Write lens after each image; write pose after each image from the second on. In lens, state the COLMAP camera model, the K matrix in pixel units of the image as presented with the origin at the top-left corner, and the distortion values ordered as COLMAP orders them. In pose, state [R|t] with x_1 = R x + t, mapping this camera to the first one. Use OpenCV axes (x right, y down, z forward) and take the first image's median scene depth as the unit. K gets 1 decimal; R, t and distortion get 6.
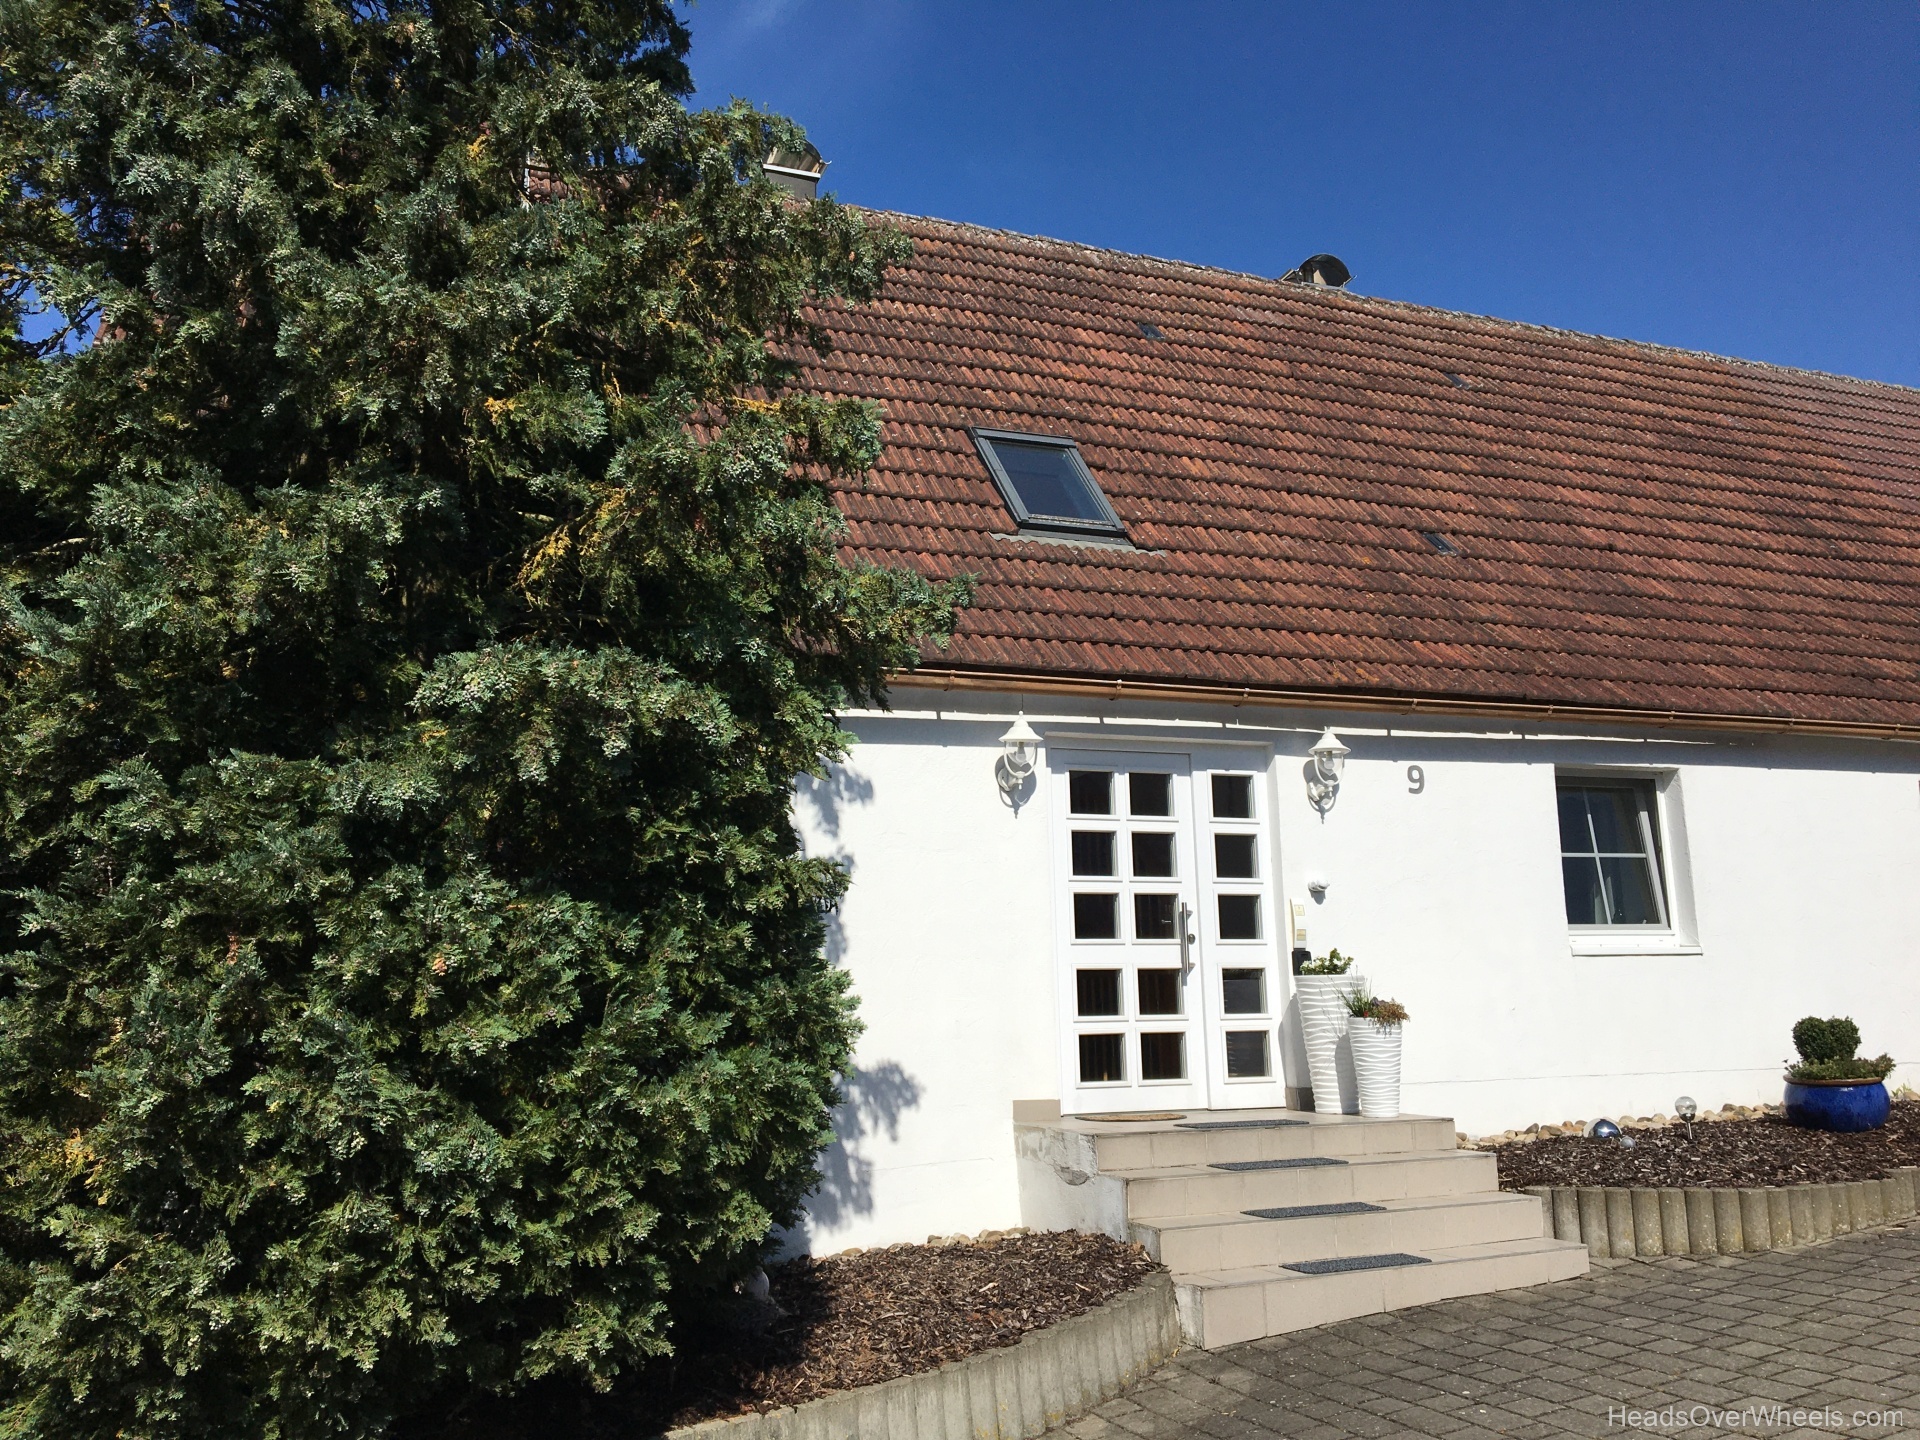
lens RADIAL K [[1614.9, 0, 959.5], [0, 1614.9, 718.5], [0, 0, 1]] dist [0.020565, -0.021388]
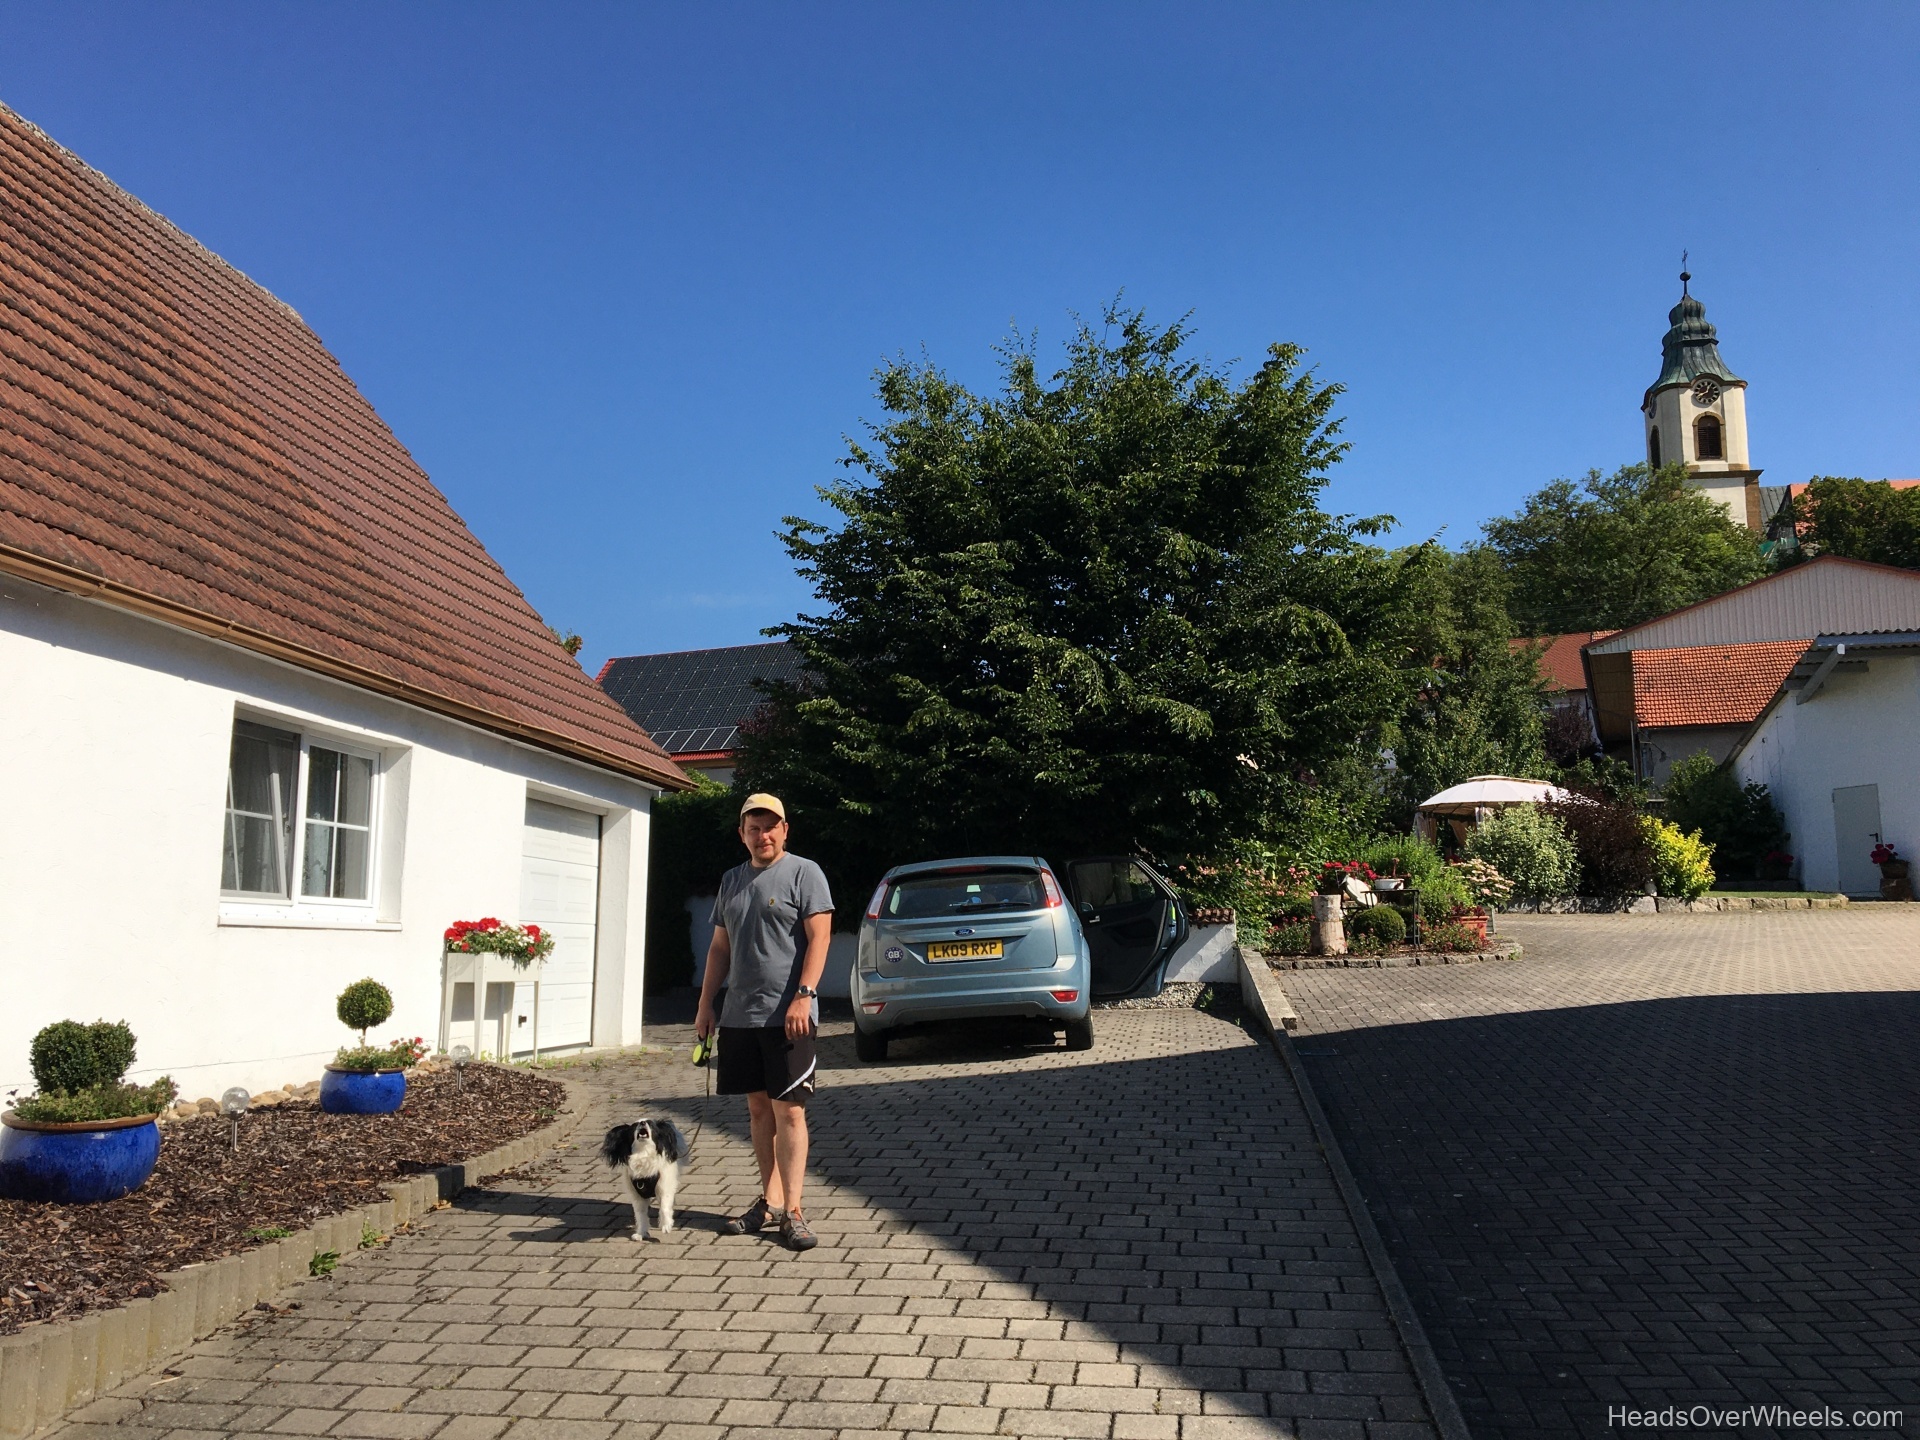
lens RADIAL K [[1614.9, 0, 960.1], [0, 1614.9, 716.8], [0, 0, 1]] dist [0.020565, -0.021388]
pose [[0.507498, 0.153503, 0.847870, 0.096169], [-0.177828, 0.981479, -0.071252, 0.033149], [-0.843103, -0.114614, 0.525395, 0.254959]]
